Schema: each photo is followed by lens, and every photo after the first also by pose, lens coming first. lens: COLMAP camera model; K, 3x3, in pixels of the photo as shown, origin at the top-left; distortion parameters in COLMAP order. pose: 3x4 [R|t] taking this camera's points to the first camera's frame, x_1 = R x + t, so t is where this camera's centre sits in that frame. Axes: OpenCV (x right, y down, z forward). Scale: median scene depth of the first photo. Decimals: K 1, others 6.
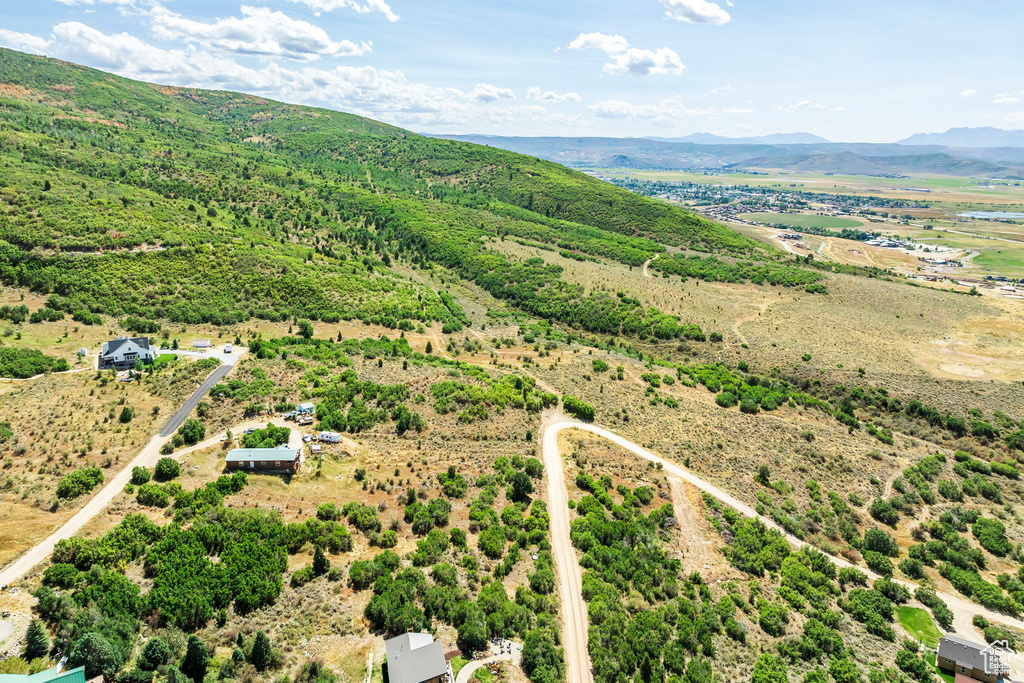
lens RADIAL K [[721.2, 0, 515.8], [0, 721.2, 320.2], [0, 0, 1]] dist [-0.036938, 0.002268]
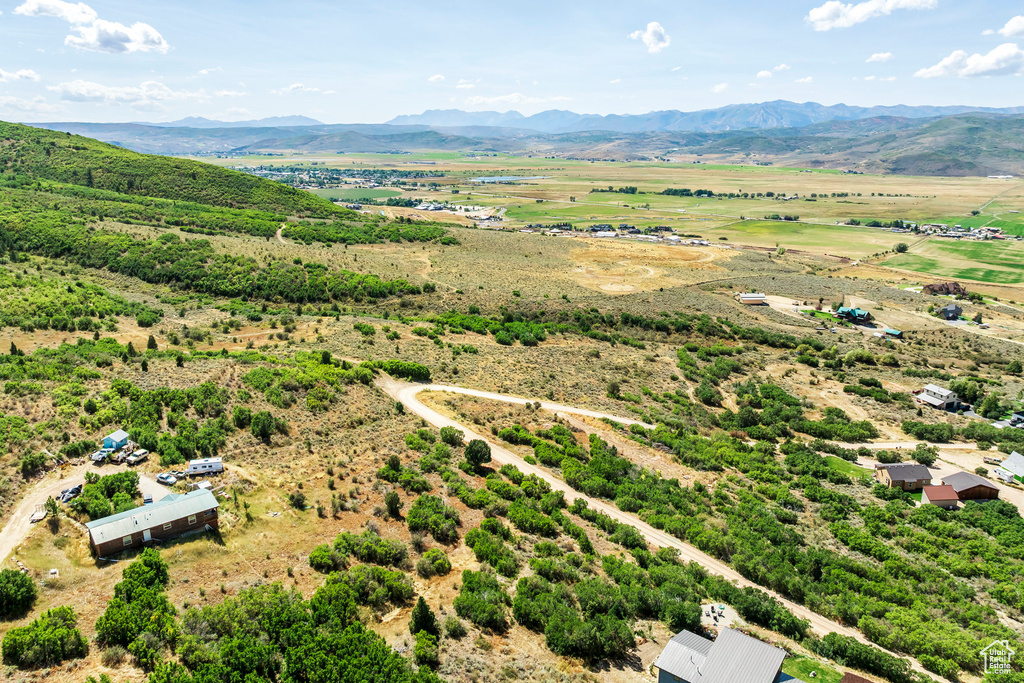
lens RADIAL K [[721.2, 0, 515.8], [0, 721.2, 320.2], [0, 0, 1]] dist [-0.036938, 0.002268]
pose [[0.787439, -0.163889, 0.594206, -0.203125], [0.152386, 0.985841, 0.069966, 0.015951], [-0.597259, 0.035455, 0.801264, 0.161636]]
